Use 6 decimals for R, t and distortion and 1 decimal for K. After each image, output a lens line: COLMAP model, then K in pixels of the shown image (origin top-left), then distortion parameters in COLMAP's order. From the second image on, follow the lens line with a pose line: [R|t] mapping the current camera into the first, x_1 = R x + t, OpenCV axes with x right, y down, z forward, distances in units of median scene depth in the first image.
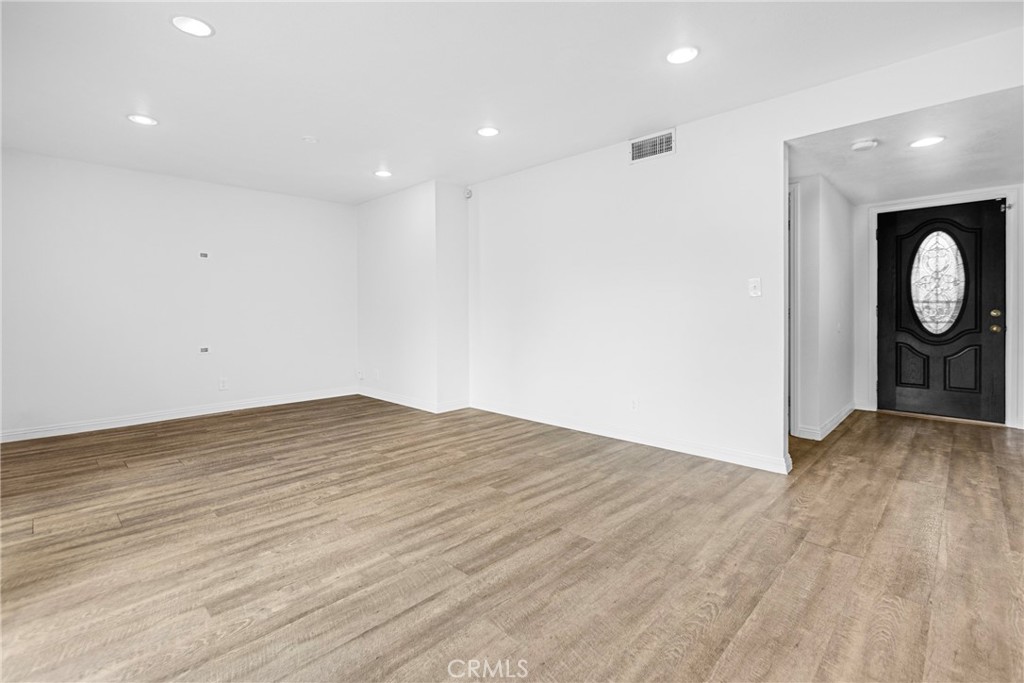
lens RADIAL K [[465.1, 0, 507.1], [0, 465.1, 320.1], [0, 0, 1]] dist [-0.010546, 0.004521]
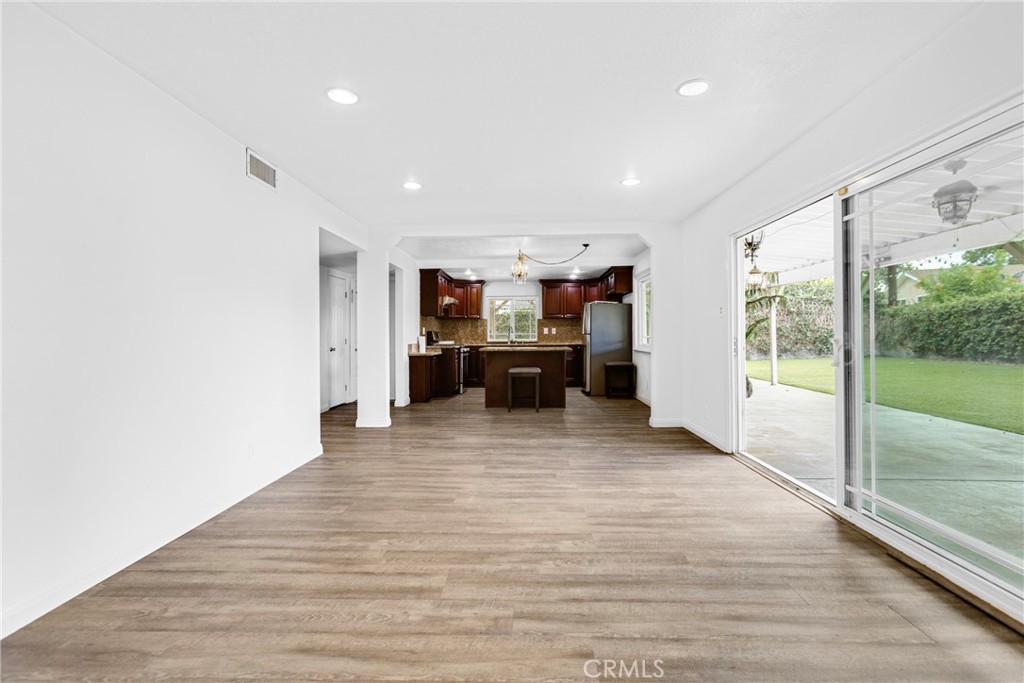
lens RADIAL K [[465.1, 0, 511.3], [0, 465.1, 336.1], [0, 0, 1]] dist [-0.010546, 0.004521]
pose [[-0.677695, 0.010978, 0.735261, -1.054585], [0.023888, 0.999689, 0.007091, -0.042313], [-0.734955, 0.022370, -0.677747, 1.834527]]
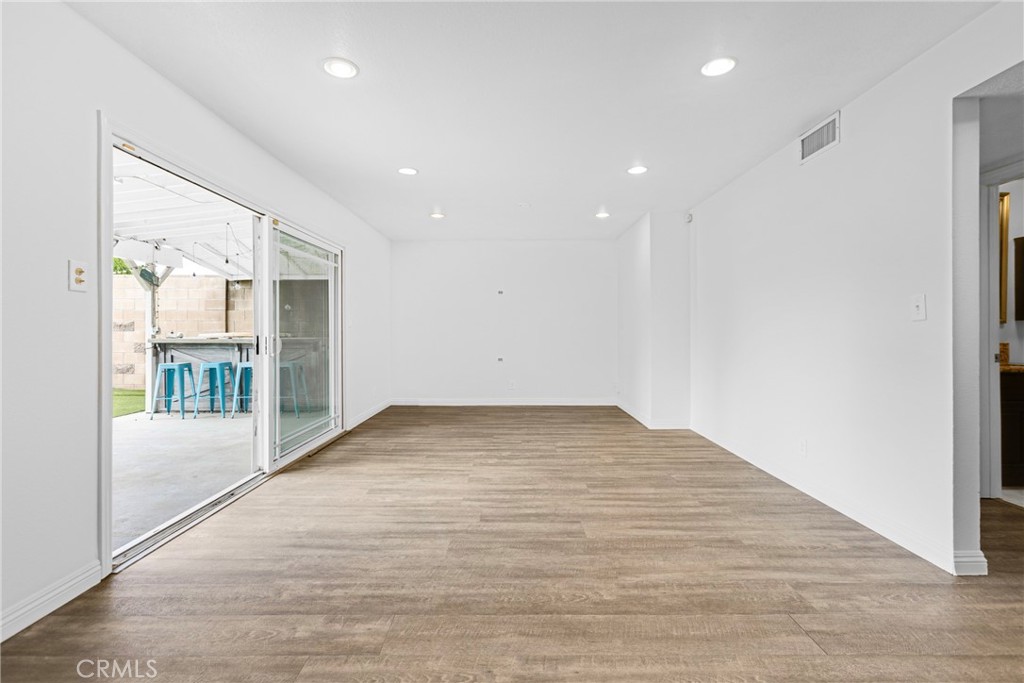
lens RADIAL K [[465.1, 0, 513.3], [0, 465.1, 335.2], [0, 0, 1]] dist [-0.010546, 0.004521]
pose [[0.704899, 0.010813, -0.709226, 0.742650], [-0.016600, 0.999861, -0.001255, -0.017213], [0.709114, 0.012658, 0.704980, 0.041679]]
